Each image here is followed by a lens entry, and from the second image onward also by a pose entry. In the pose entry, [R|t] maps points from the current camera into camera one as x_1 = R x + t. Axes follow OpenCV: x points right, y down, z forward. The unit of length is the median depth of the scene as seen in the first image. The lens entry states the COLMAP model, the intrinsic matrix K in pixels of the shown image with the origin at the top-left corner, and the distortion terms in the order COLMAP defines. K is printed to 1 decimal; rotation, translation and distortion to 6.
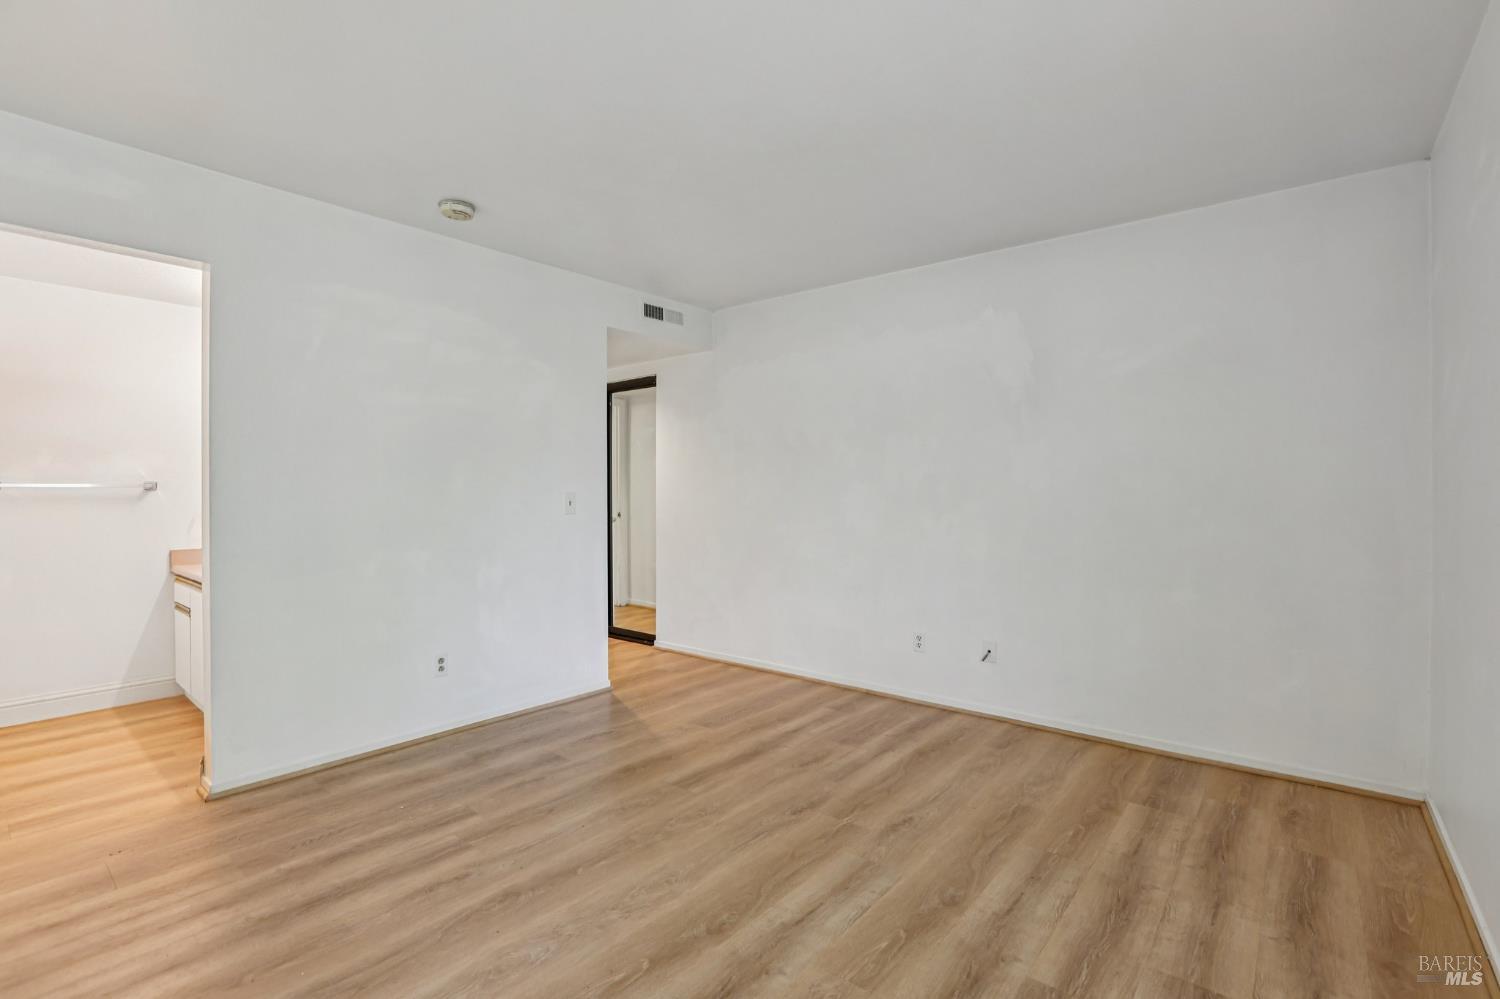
lens RADIAL K [[693.4, 0, 754.7], [0, 693.4, 498.7], [0, 0, 1]] dist [-0.043886, 0.015502]
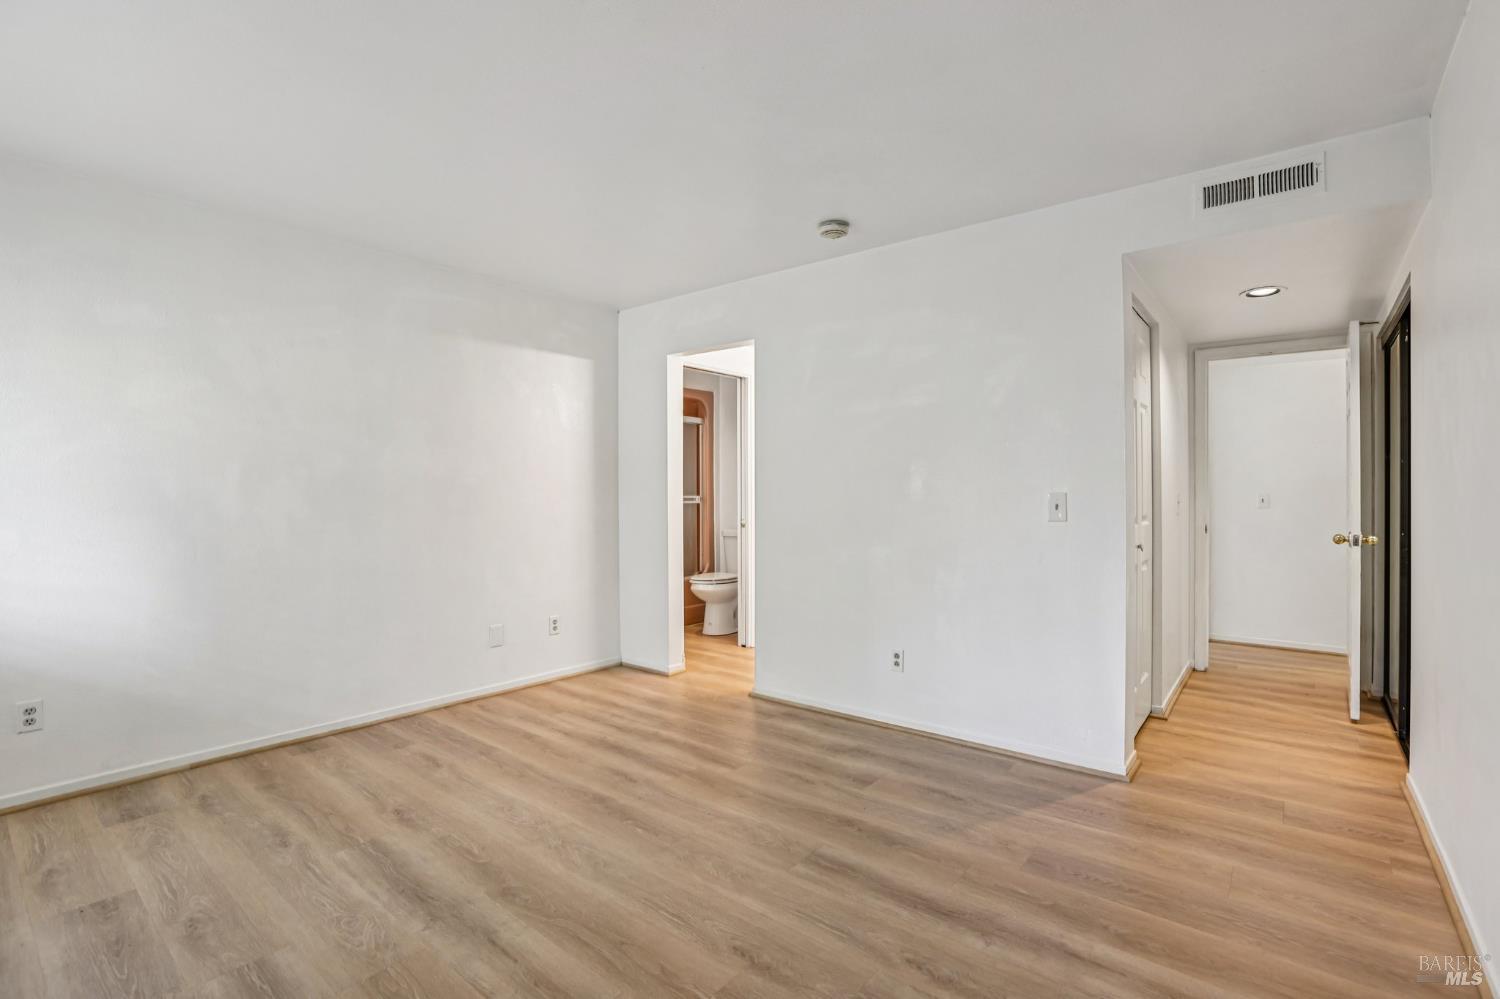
lens RADIAL K [[690.2, 0, 751.9], [0, 690.2, 490.3], [0, 0, 1]] dist [-0.051974, 0.016036]
pose [[0.007727, -0.003072, -0.999965, 0.740623], [-0.013635, 0.999902, -0.003177, -0.009460], [0.999877, 0.013659, 0.007684, 0.989093]]
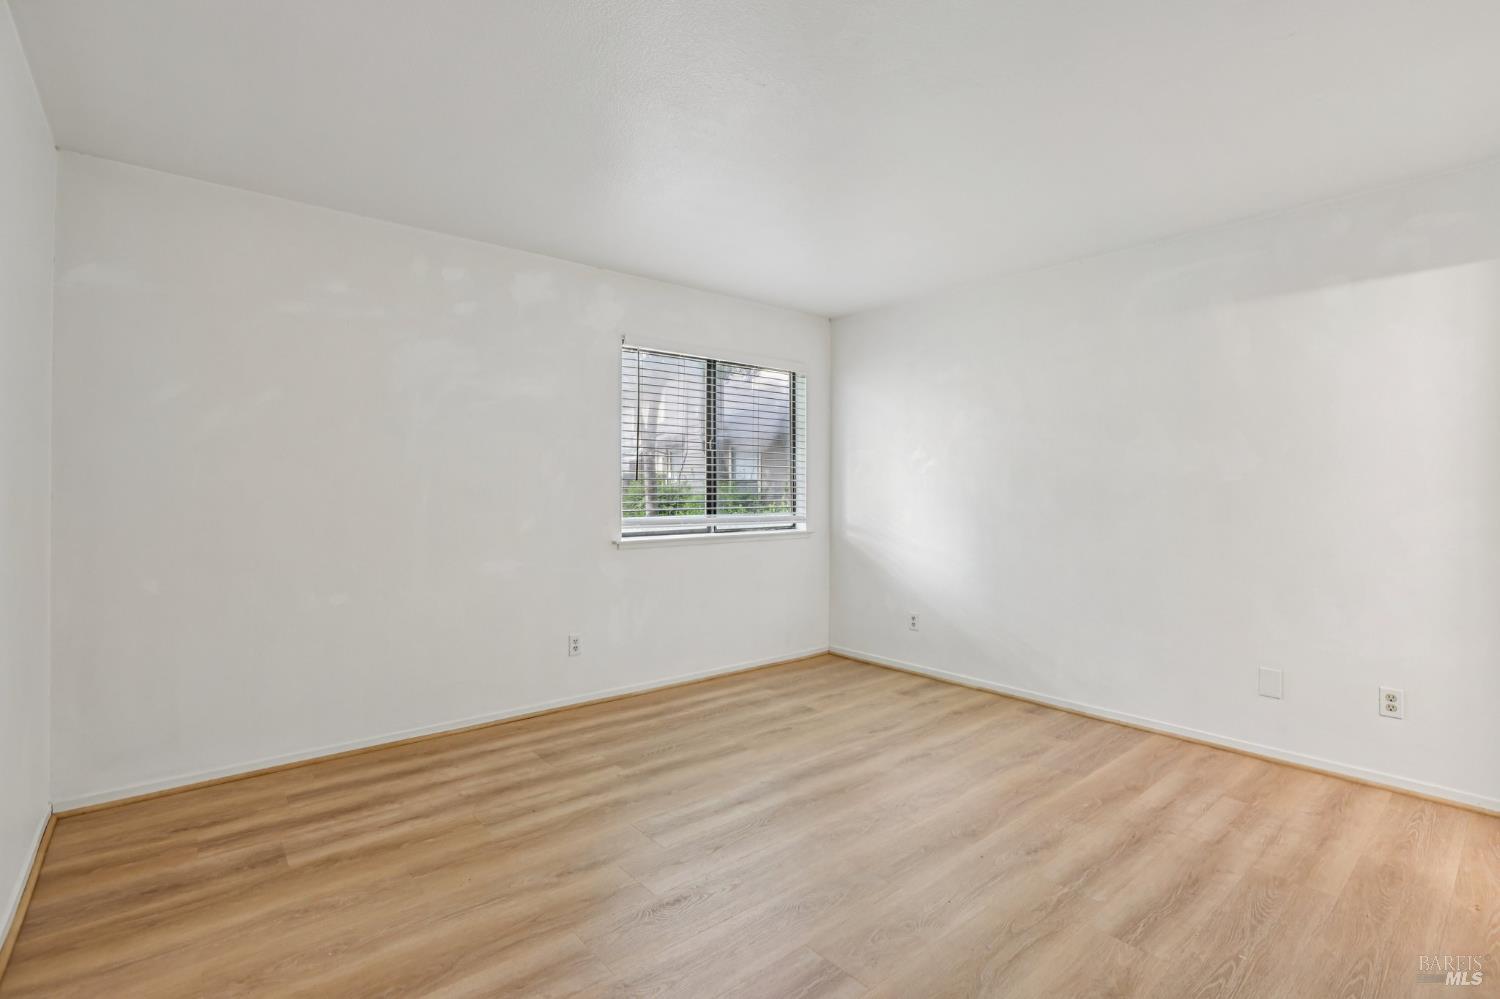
lens RADIAL K [[693.4, 0, 754.7], [0, 693.4, 498.7], [0, 0, 1]] dist [-0.043886, 0.015502]
pose [[-0.983886, -0.005037, 0.178727, -0.155097], [-0.000285, 0.999646, 0.026603, -0.023339], [-0.178798, 0.026123, -0.983539, 1.723341]]
